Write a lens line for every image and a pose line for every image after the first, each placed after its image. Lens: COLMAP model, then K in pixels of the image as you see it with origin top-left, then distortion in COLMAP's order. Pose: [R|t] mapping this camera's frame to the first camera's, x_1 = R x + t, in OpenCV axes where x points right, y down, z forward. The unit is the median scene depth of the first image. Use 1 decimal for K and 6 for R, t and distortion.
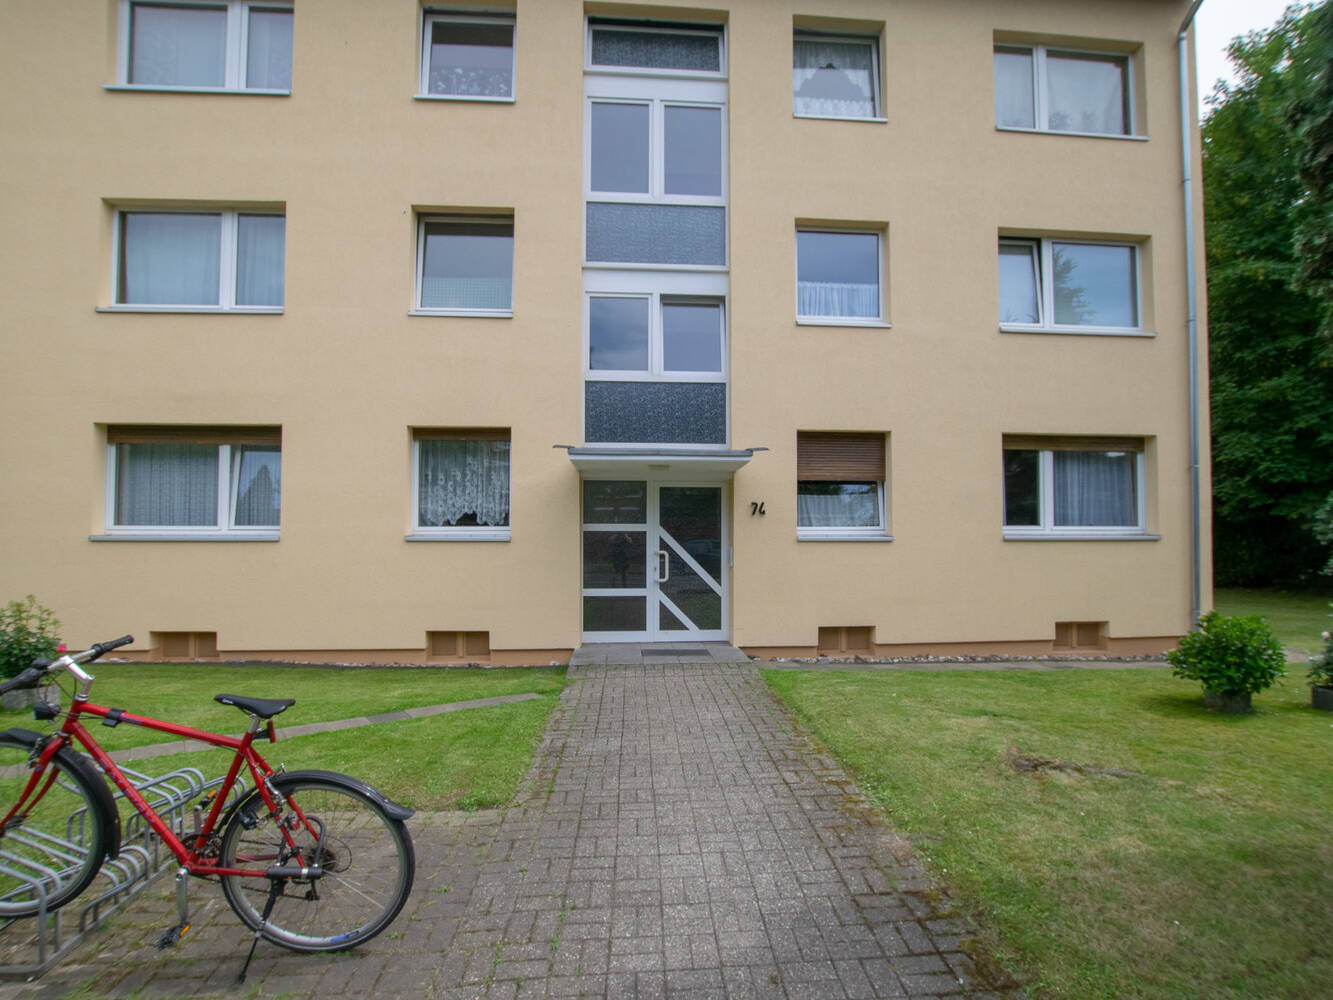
lens RADIAL K [[676.2, 0, 671.2], [0, 676.2, 511.4], [0, 0, 1]] dist [-0.036712, 0.009626]
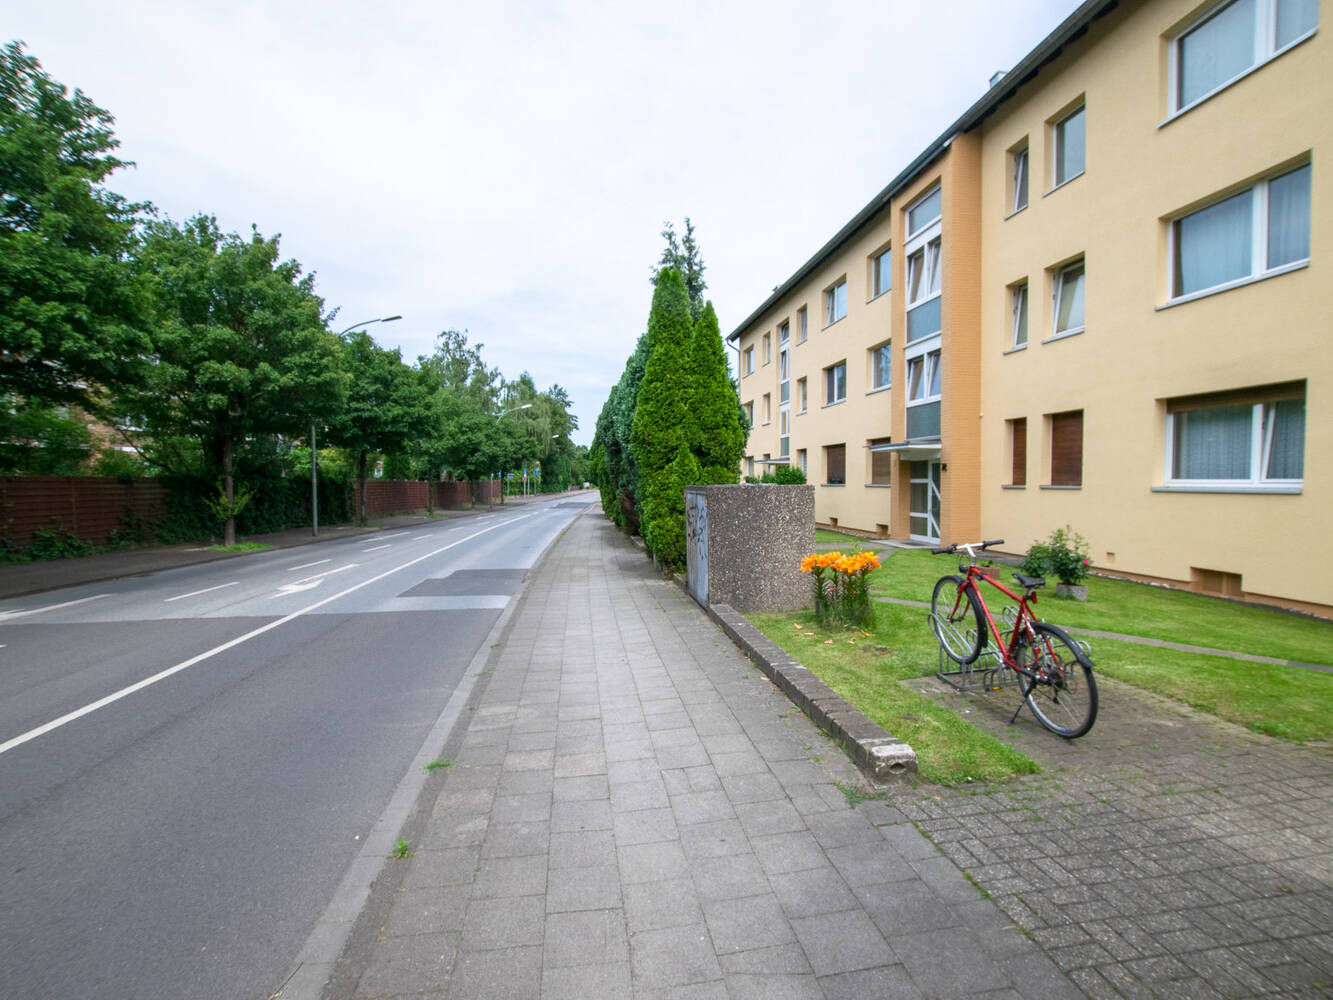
lens RADIAL K [[676.2, 0, 666.0], [0, 676.2, 503.1], [0, 0, 1]] dist [-0.036712, 0.009626]
pose [[0.059291, 0.031747, -0.997736, 0.349993], [0.028464, 0.999034, 0.033479, -0.003172], [0.997835, -0.030385, 0.058330, -0.024779]]
